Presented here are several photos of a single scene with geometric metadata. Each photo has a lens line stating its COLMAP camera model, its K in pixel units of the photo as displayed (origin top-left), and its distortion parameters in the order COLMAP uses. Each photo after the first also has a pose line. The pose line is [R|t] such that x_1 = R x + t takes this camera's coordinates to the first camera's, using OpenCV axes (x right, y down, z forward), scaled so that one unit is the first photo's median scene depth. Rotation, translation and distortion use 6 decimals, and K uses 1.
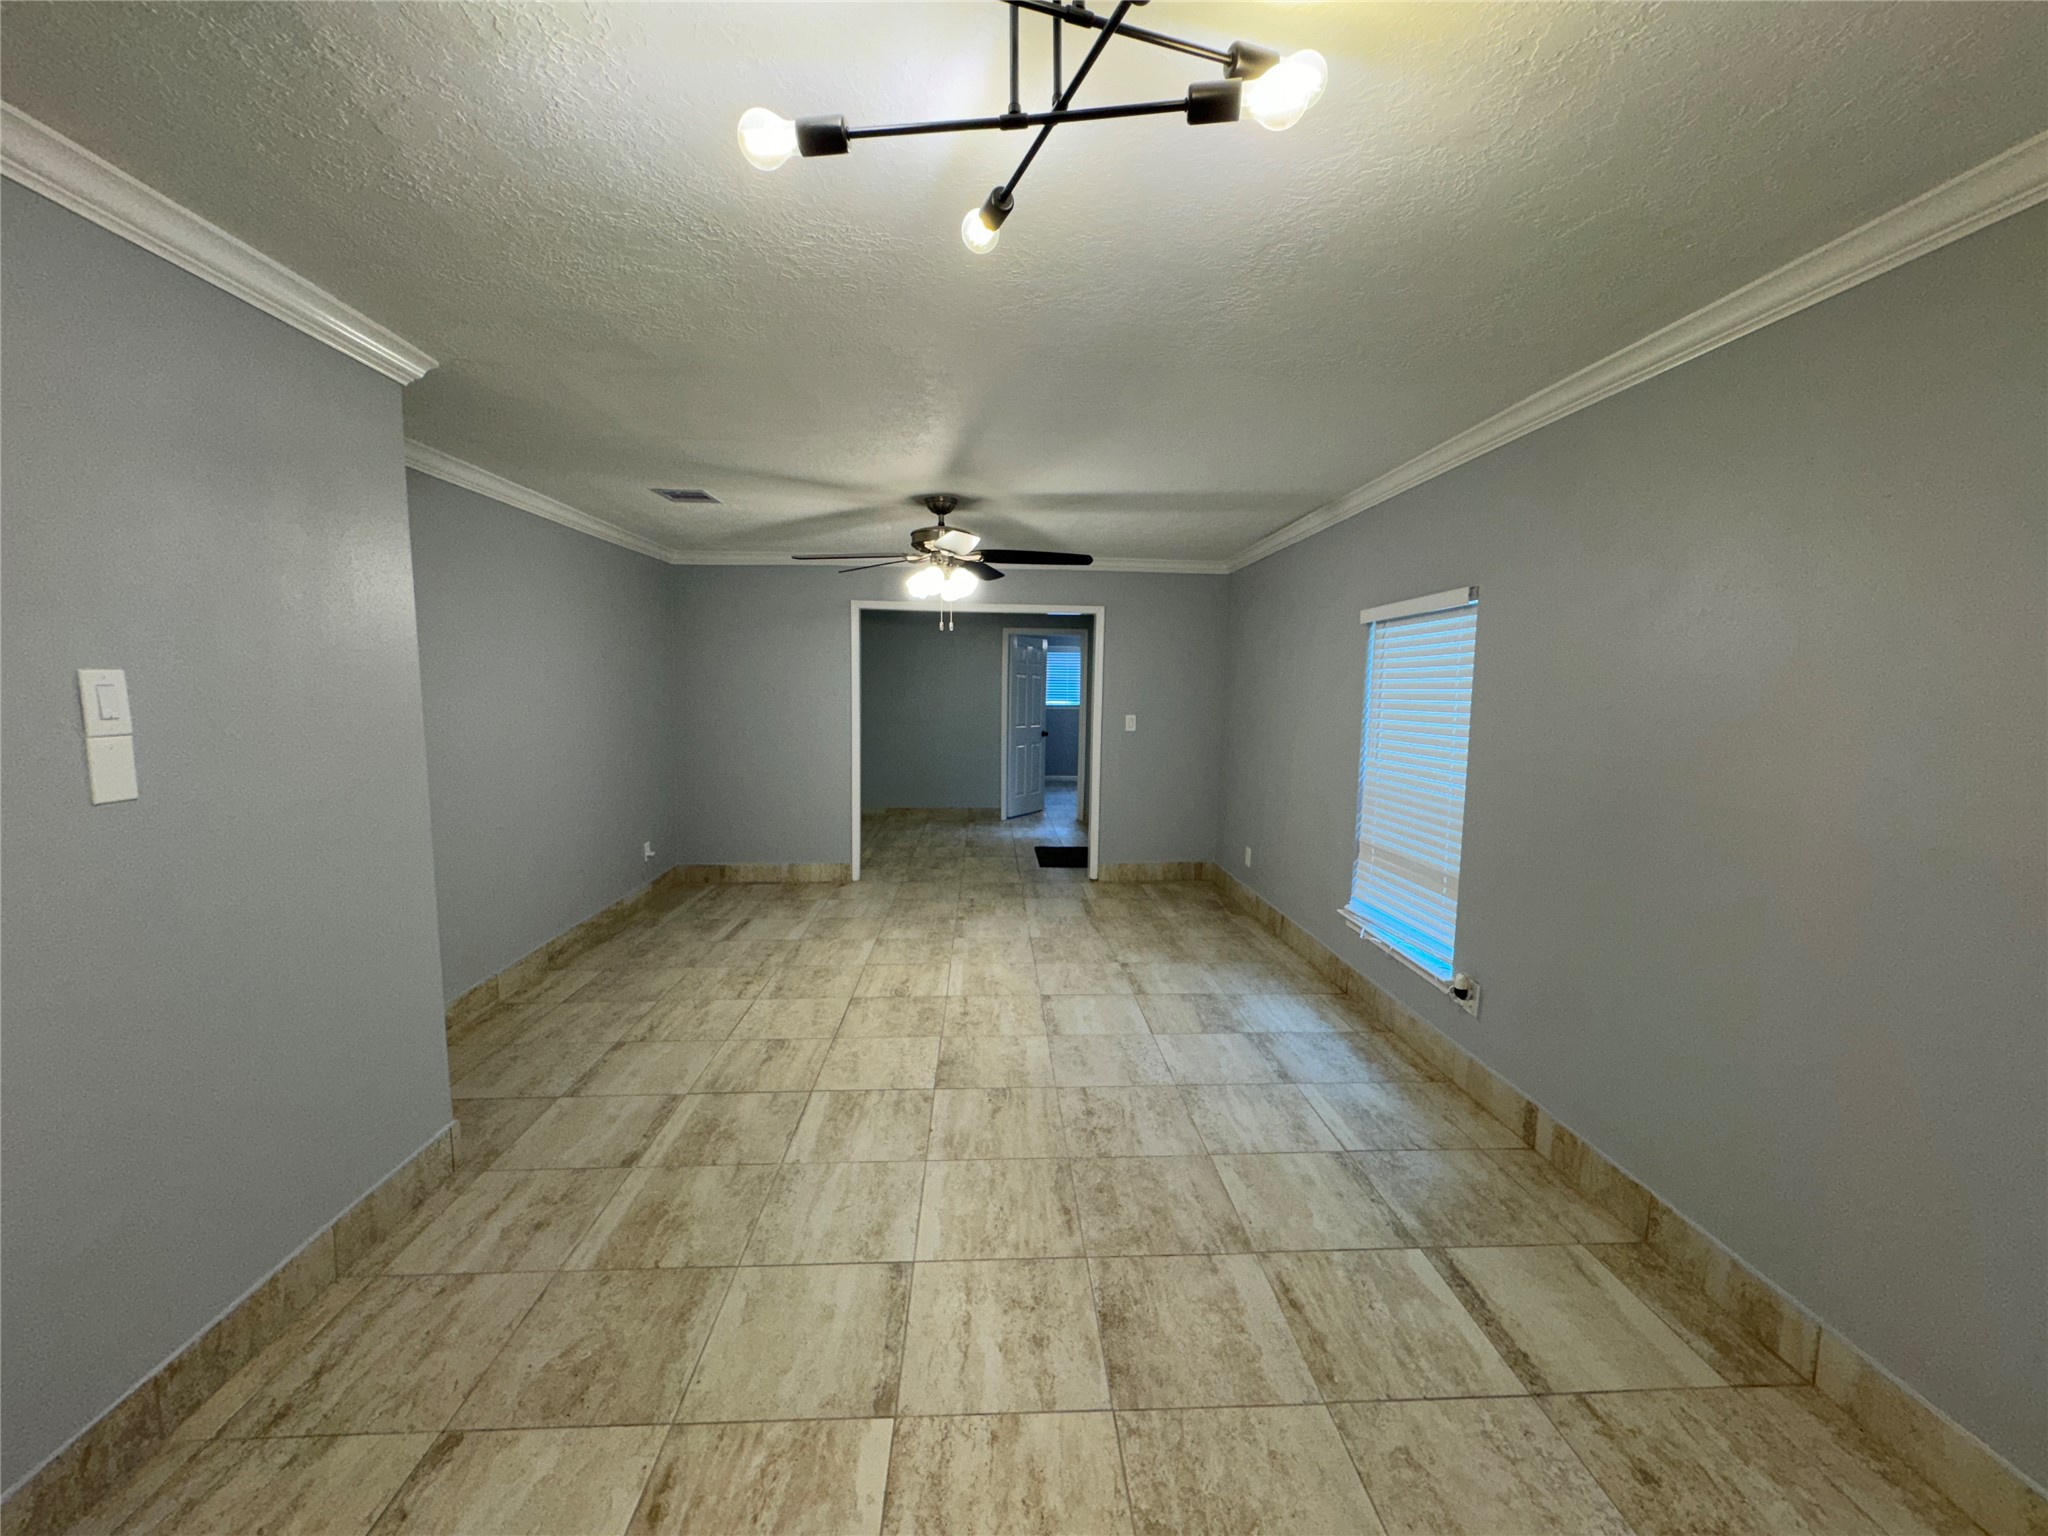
lens RADIAL K [[816.5, 0, 1024.9], [0, 816.5, 770.7], [0, 0, 1]] dist [-0.003041, 0.000239]
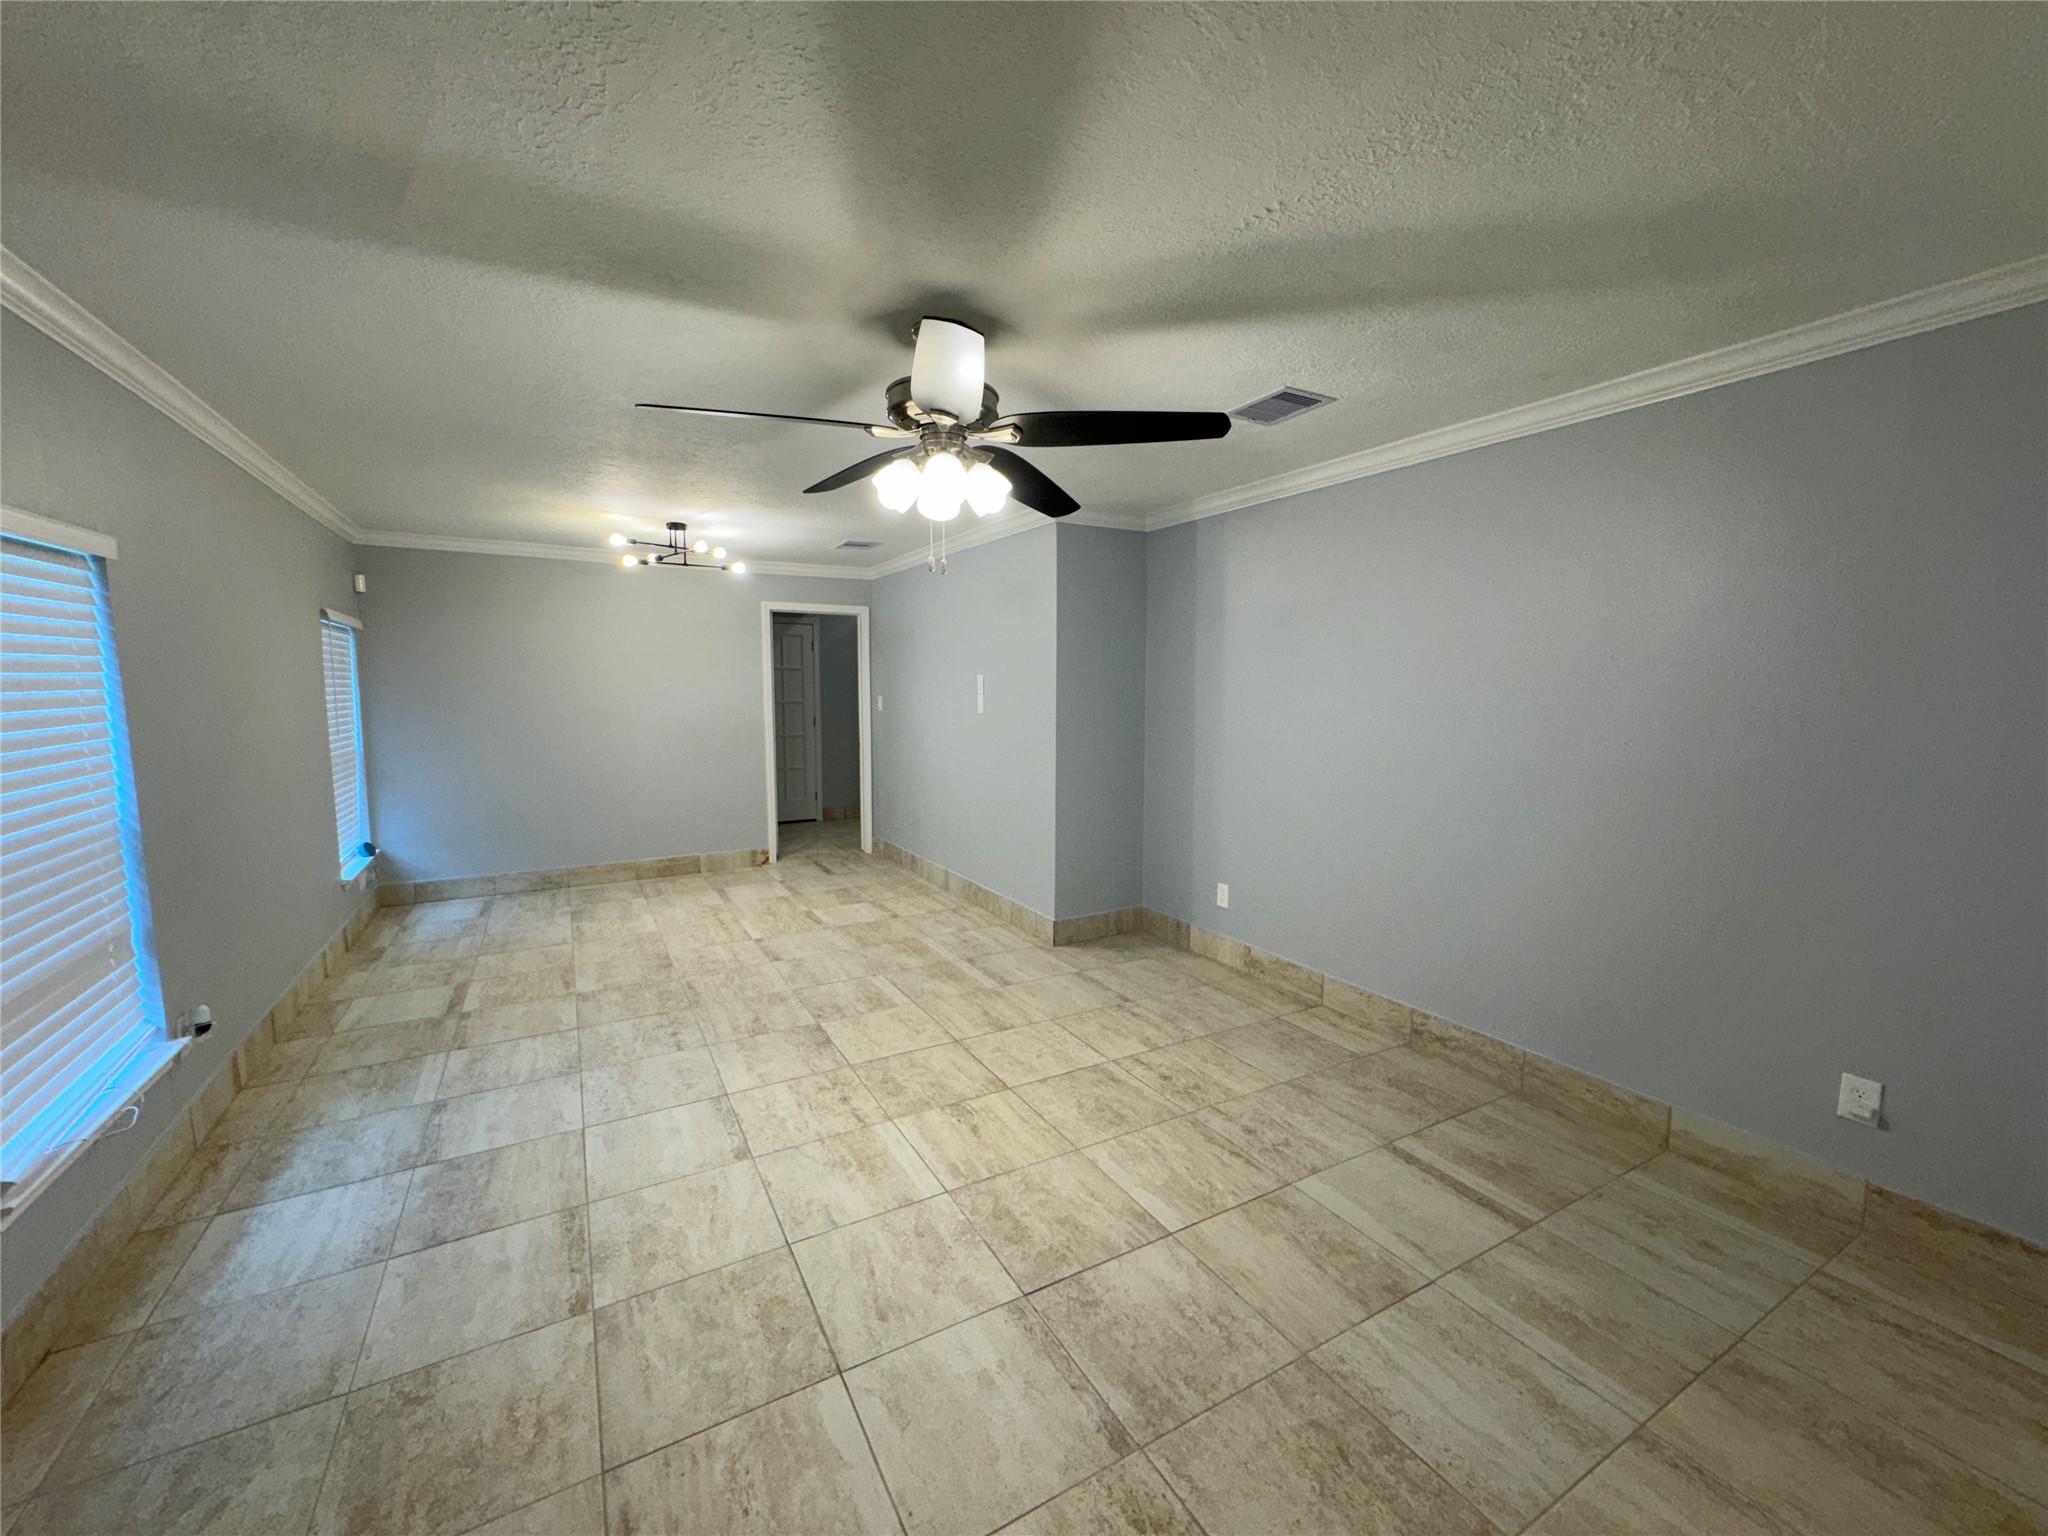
lens RADIAL K [[816.5, 0, 1021.7], [0, 816.5, 769.1], [0, 0, 1]] dist [-0.003041, 0.000239]
pose [[-0.893224, 0.038990, -0.447918, 0.117226], [-0.055574, 0.979019, 0.196044, -0.179200], [0.446164, 0.200004, -0.872316, 1.772407]]
